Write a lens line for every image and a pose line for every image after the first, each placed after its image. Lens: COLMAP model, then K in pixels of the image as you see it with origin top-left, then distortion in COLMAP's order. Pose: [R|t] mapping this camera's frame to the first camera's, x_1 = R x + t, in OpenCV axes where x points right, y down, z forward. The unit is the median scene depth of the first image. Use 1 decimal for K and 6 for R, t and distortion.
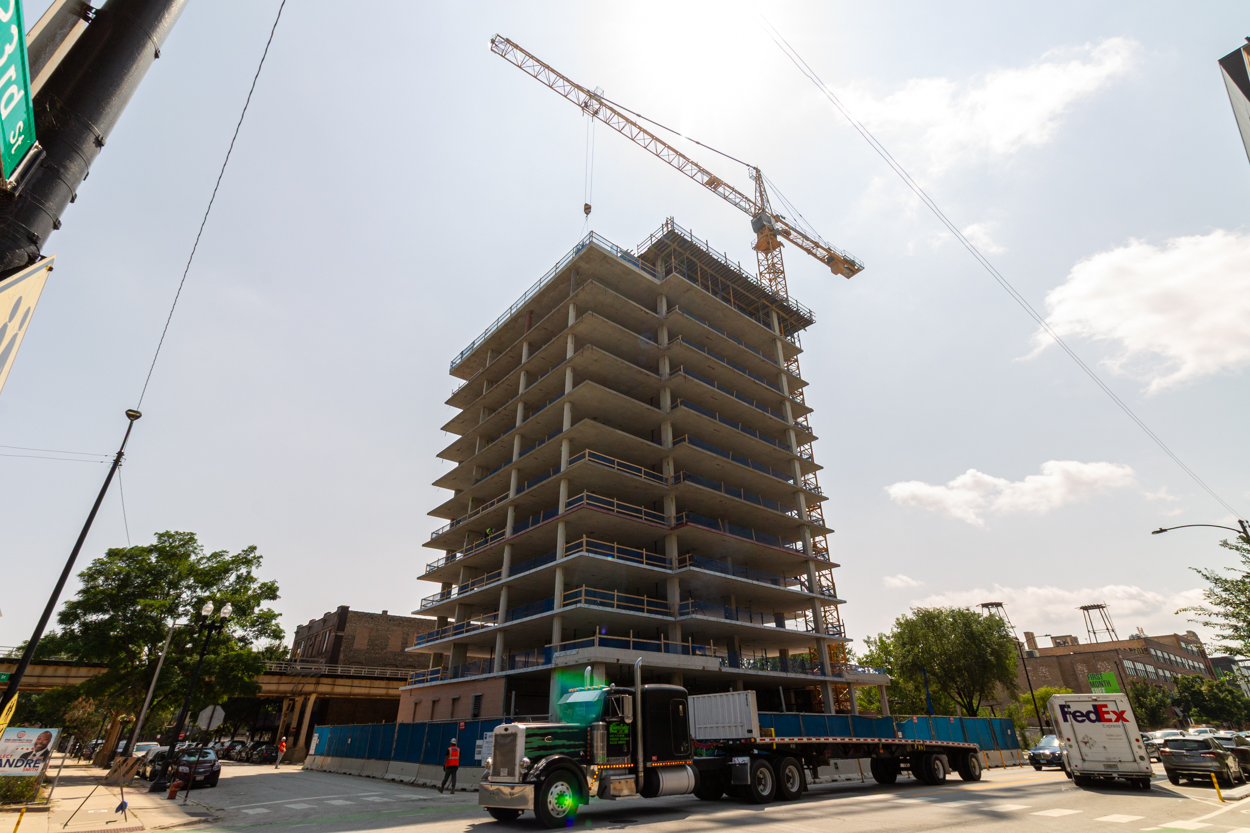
lens RADIAL K [[594.7, 0, 625.0], [0, 594.7, 416.5], [0, 0, 1]] dist [0.000230, -0.000015]
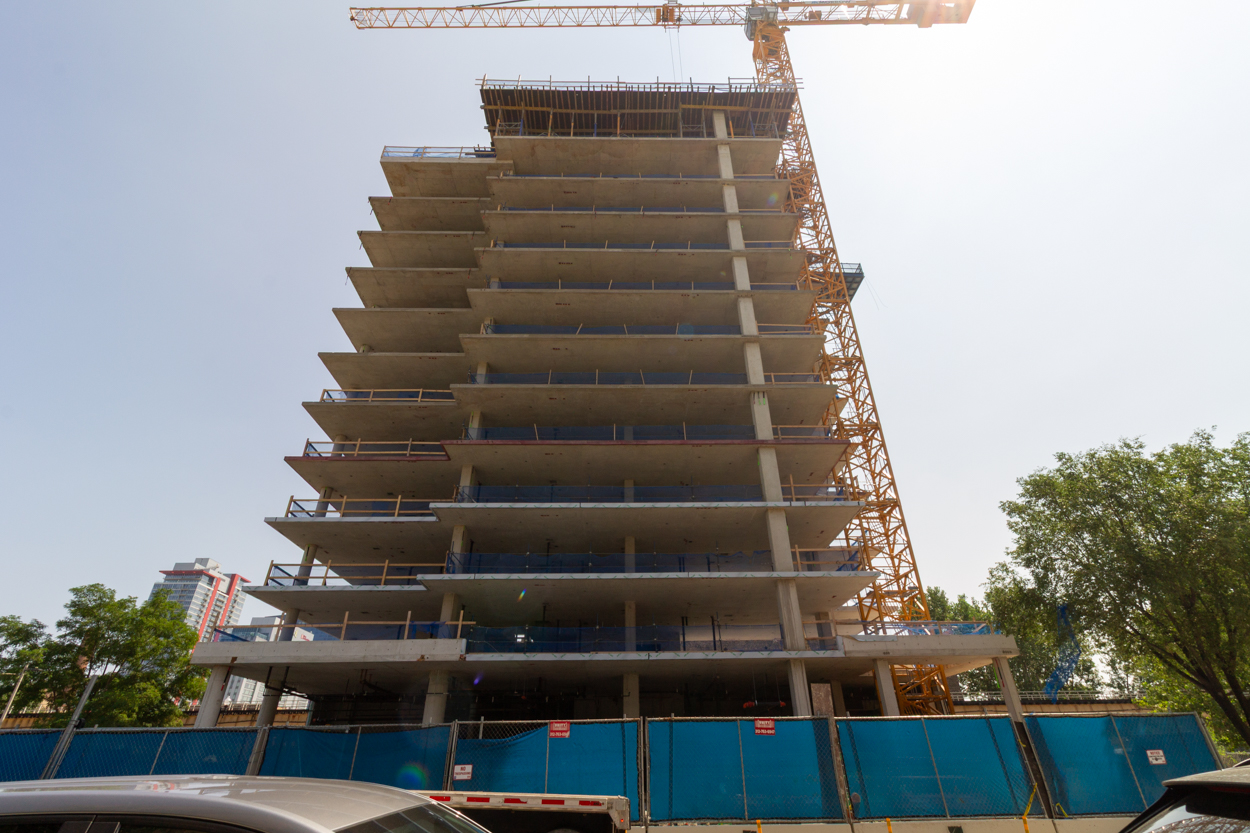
lens RADIAL K [[598.9, 0, 624.7], [0, 598.9, 369.7], [0, 0, 1]] dist [0.002025, 0.000202]
pose [[0.769409, -0.351991, -0.533021, 0.603548], [0.308261, 0.935478, -0.172790, 0.259151], [0.559450, -0.031363, 0.828270, 0.504704]]
